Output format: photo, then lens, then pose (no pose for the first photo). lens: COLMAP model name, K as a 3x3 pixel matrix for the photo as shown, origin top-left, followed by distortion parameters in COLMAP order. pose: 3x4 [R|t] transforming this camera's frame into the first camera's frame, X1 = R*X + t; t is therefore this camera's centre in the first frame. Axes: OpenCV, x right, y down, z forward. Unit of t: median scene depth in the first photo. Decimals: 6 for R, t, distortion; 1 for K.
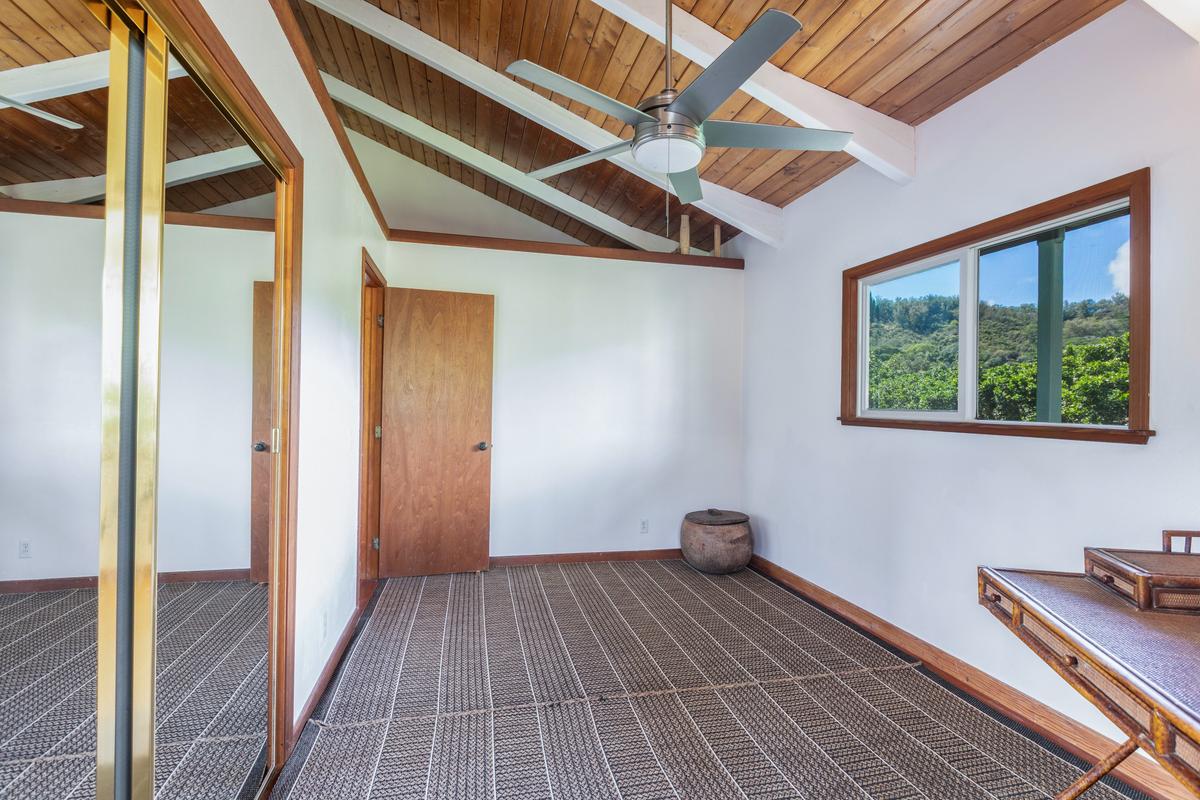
lens RADIAL K [[571.1, 0, 600.1], [0, 571.1, 399.7], [0, 0, 1]] dist [-0.007270, 0.000196]
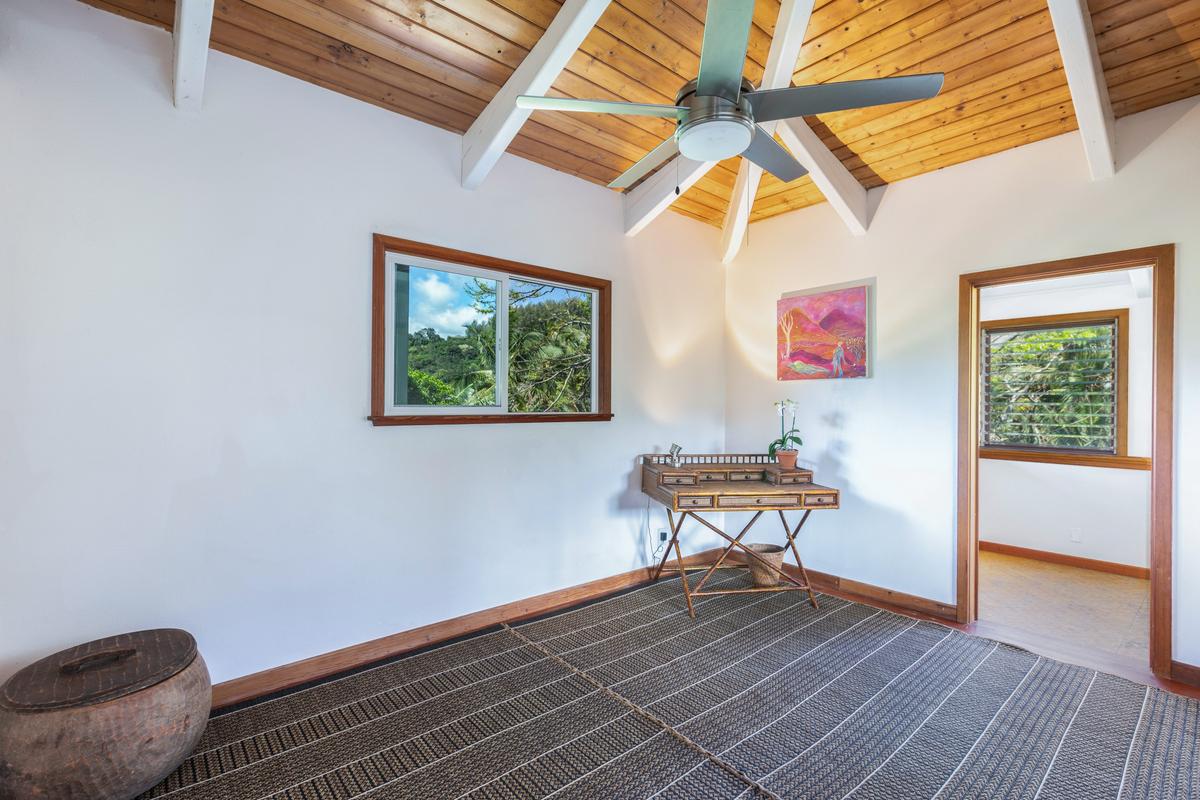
lens RADIAL K [[539.4, 0, 600.0], [0, 539.4, 406.1], [0, 0, 1]] dist [0.003855, 0.000097]
pose [[-0.465292, -0.016663, 0.885001, -0.437750], [-0.018151, 0.999792, 0.009282, 0.003688], [-0.884971, -0.011745, -0.465497, 1.186096]]
